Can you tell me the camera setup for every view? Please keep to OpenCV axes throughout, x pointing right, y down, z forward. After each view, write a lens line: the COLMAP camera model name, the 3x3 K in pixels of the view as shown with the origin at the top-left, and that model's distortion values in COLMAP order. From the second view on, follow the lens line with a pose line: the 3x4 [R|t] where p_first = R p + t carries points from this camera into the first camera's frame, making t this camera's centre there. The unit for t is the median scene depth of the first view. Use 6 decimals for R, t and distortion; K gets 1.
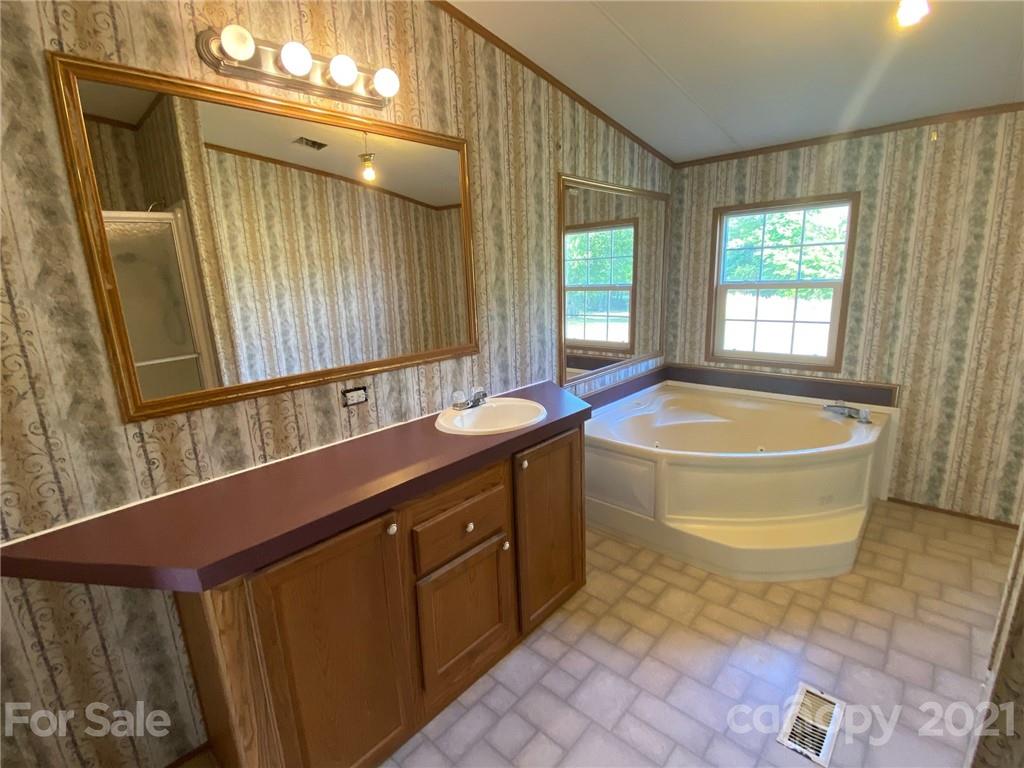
lens RADIAL K [[492.5, 0, 512.2], [0, 492.5, 381.5], [0, 0, 1]] dist [0.023328, -0.000633]
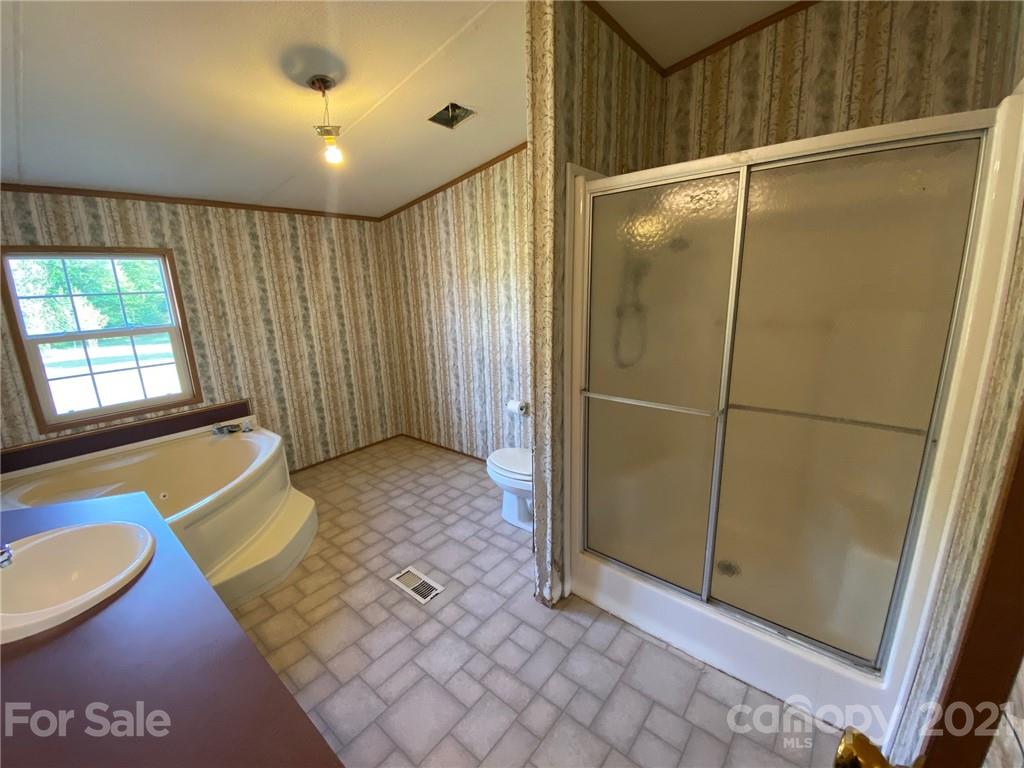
lens RADIAL K [[417.1, 0, 512.0], [0, 417.1, 387.8], [0, 0, 1]] dist [-0.015349, -0.000851]
pose [[-0.026273, -0.195861, 0.980280, -0.330818], [0.265080, 0.944148, 0.195746, -0.051098], [-0.963869, 0.264995, 0.027113, 0.290205]]
